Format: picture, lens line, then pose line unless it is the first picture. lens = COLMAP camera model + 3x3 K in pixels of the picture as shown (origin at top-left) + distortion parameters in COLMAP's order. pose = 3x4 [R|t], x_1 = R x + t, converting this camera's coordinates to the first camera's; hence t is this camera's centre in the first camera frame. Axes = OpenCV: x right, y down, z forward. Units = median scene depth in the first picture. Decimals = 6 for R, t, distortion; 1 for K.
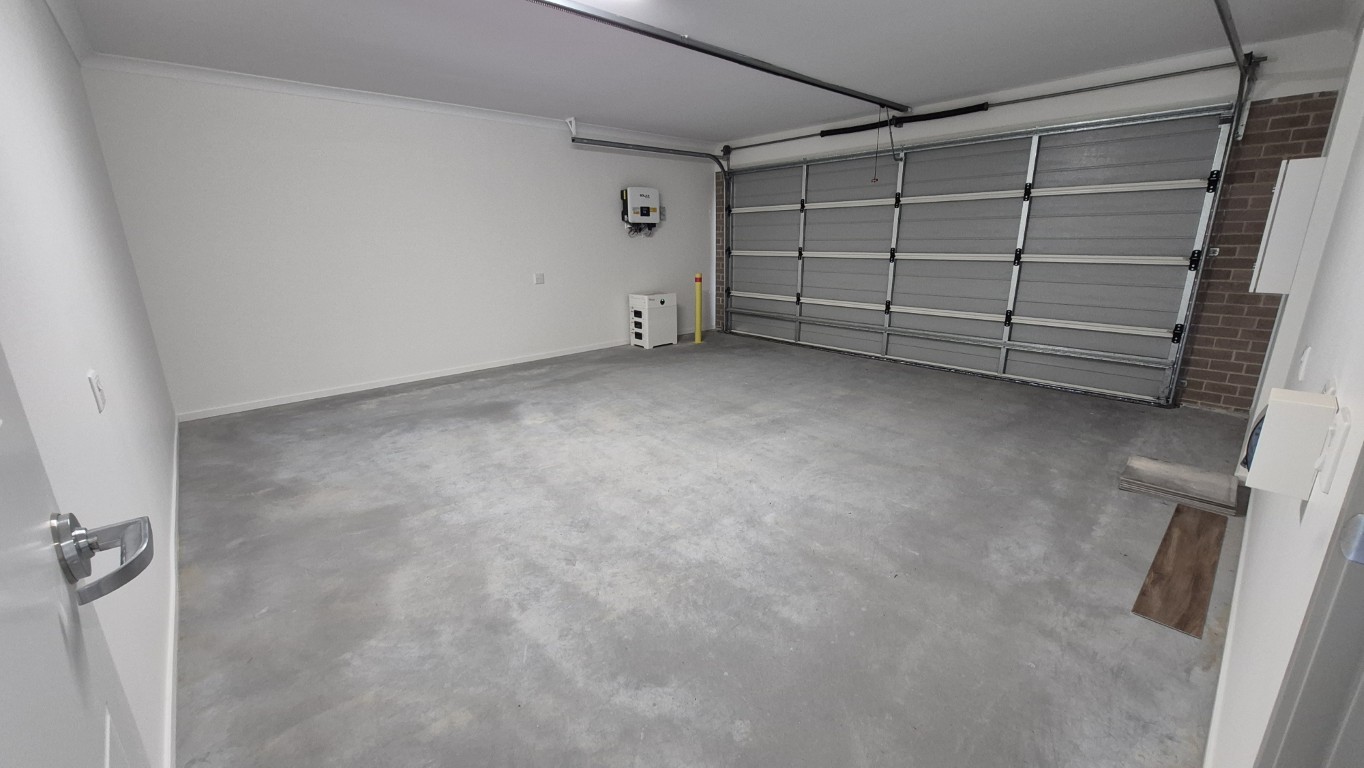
lens RADIAL K [[536.8, 0, 688.3], [0, 536.8, 376.9], [0, 0, 1]] dist [-0.003849, 0.000819]
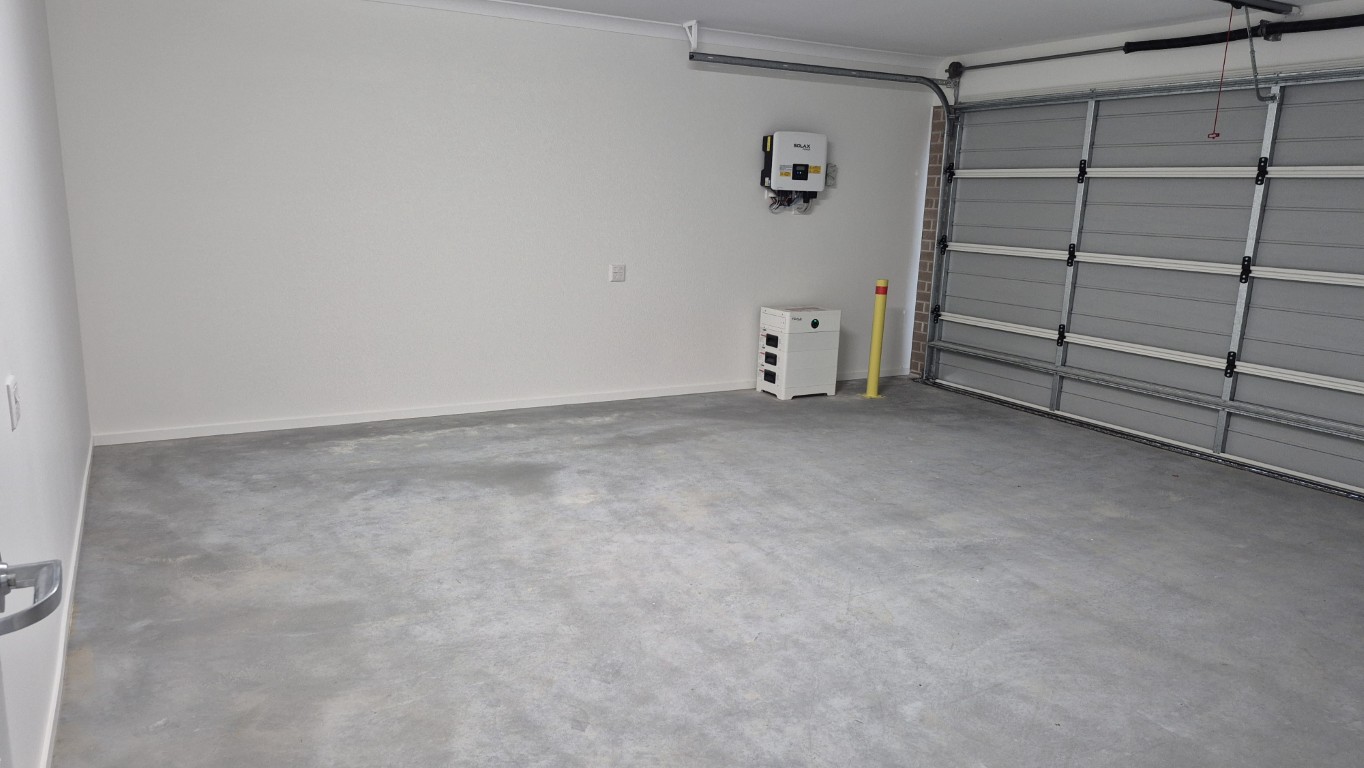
lens RADIAL K [[942.6, 0, 684.9], [0, 942.6, 380.8], [0, 0, 1]] dist [0.057623, -0.048553]
pose [[0.973189, 0.087057, -0.212895, 0.066606], [-0.100168, 0.993633, -0.051574, -0.013242], [0.207050, 0.071517, 0.975713, -0.074380]]
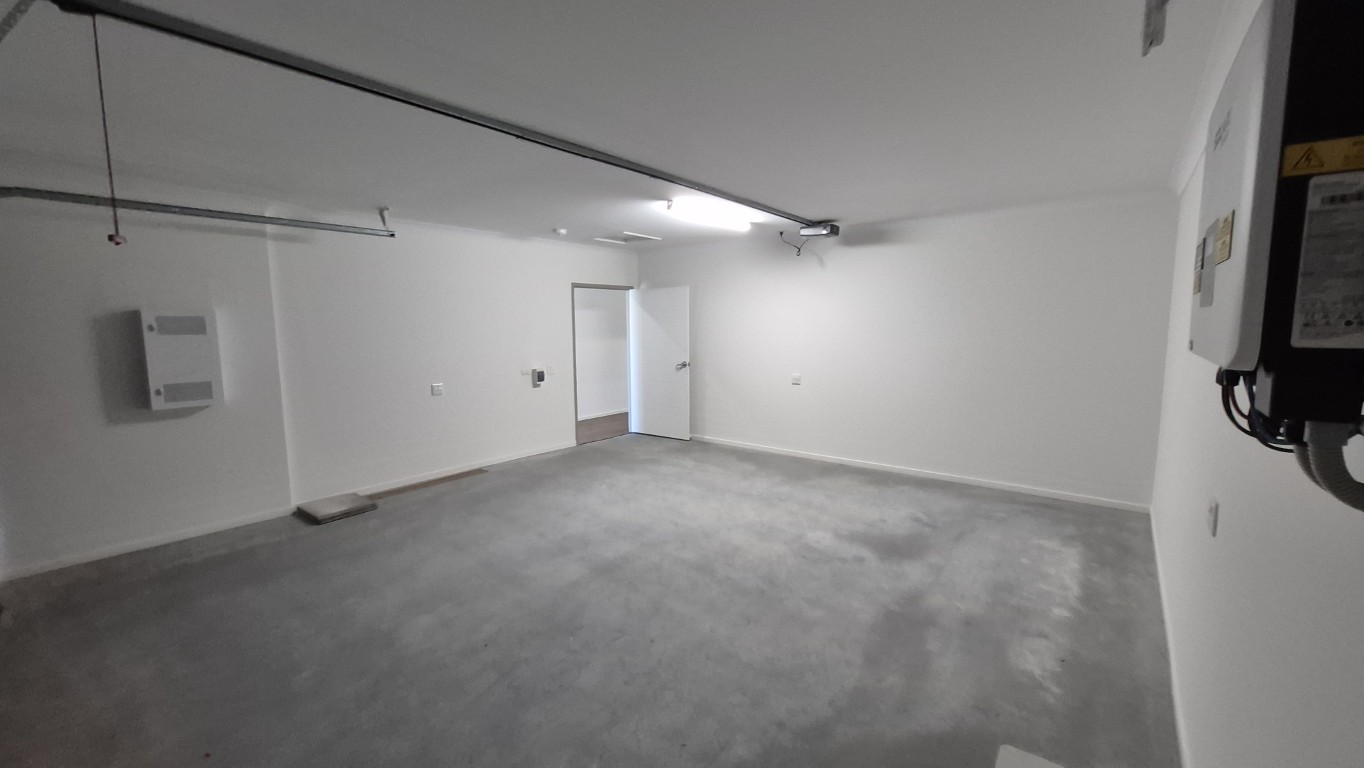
lens RADIAL K [[536.8, 0, 681.5], [0, 536.8, 384.2], [0, 0, 1]] dist [-0.003849, 0.000819]
pose [[-0.990084, 0.039938, -0.134680, 0.079384], [-0.011308, 0.932965, 0.359789, -0.536541], [0.140021, 0.357744, -0.923262, 1.825601]]
